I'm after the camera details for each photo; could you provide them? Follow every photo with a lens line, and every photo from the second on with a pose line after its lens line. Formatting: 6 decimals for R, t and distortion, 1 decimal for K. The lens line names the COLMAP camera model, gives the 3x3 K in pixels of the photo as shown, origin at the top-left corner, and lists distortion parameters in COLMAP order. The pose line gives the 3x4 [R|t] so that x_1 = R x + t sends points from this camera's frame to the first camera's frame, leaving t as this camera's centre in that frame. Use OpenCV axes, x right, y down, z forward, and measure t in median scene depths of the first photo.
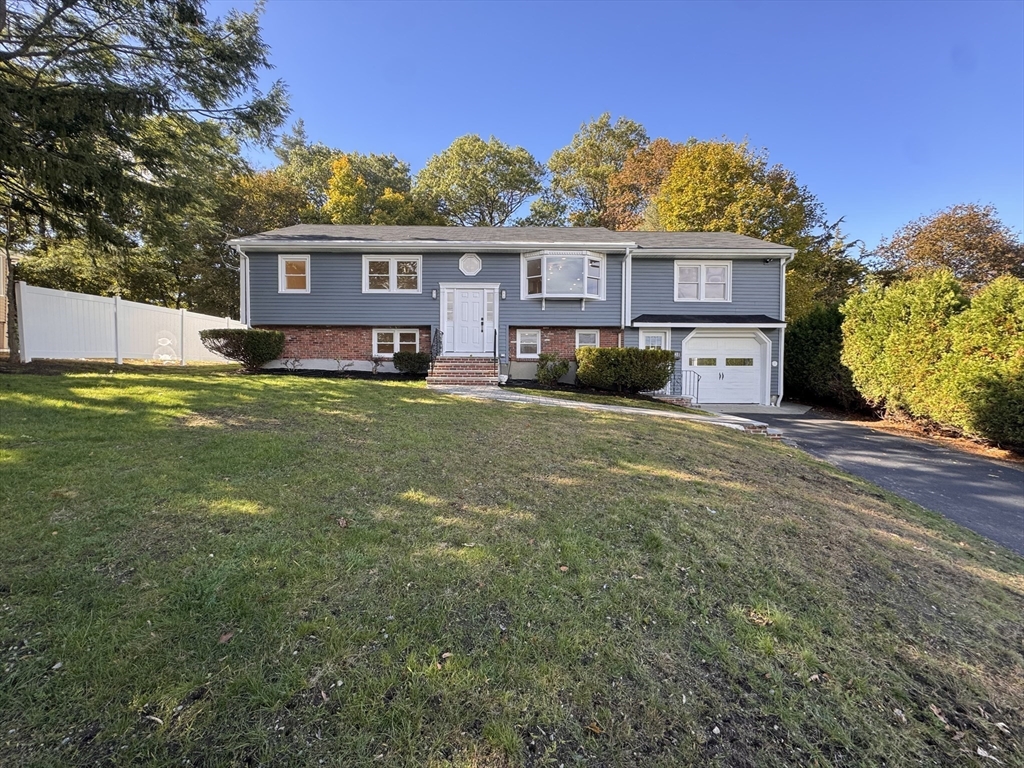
lens RADIAL K [[408.7, 0, 512.0], [0, 408.7, 384.0], [0, 0, 1]] dist [-0.019802, 0.011509]
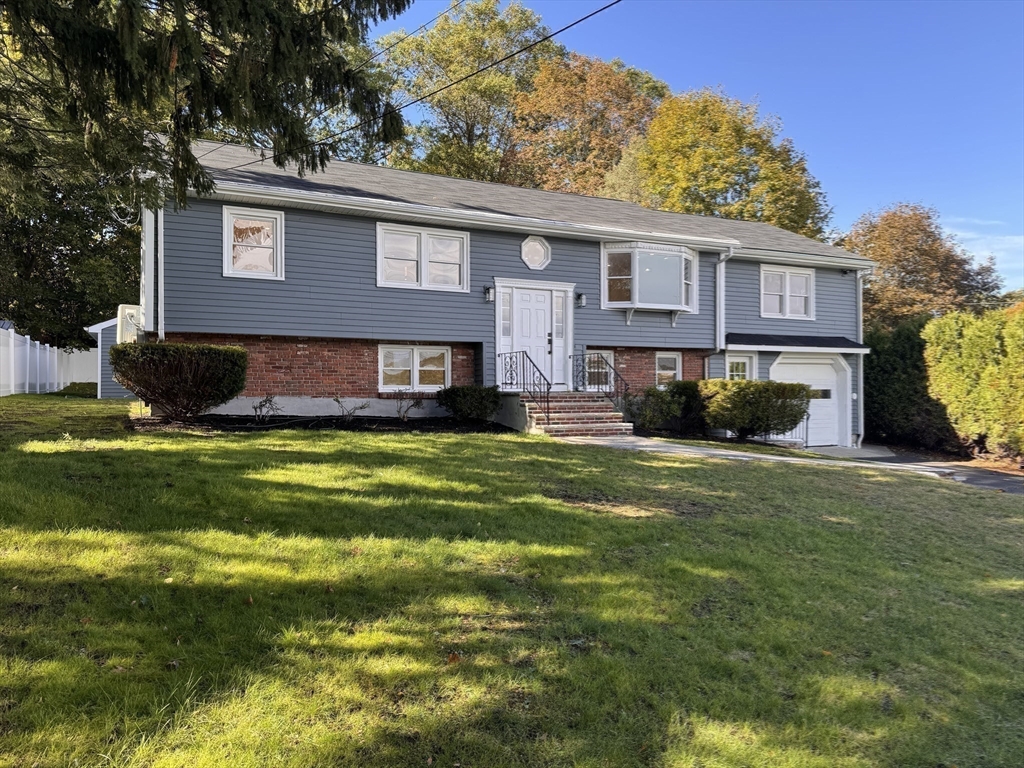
lens RADIAL K [[721.1, 0, 512.0], [0, 721.1, 384.0], [0, 0, 1]] dist [0.029739, -0.003701]
pose [[0.904315, -0.003224, 0.426854, -0.636854], [0.019967, 0.999196, -0.034756, -0.038471], [-0.426398, 0.039953, 0.903653, -0.038866]]
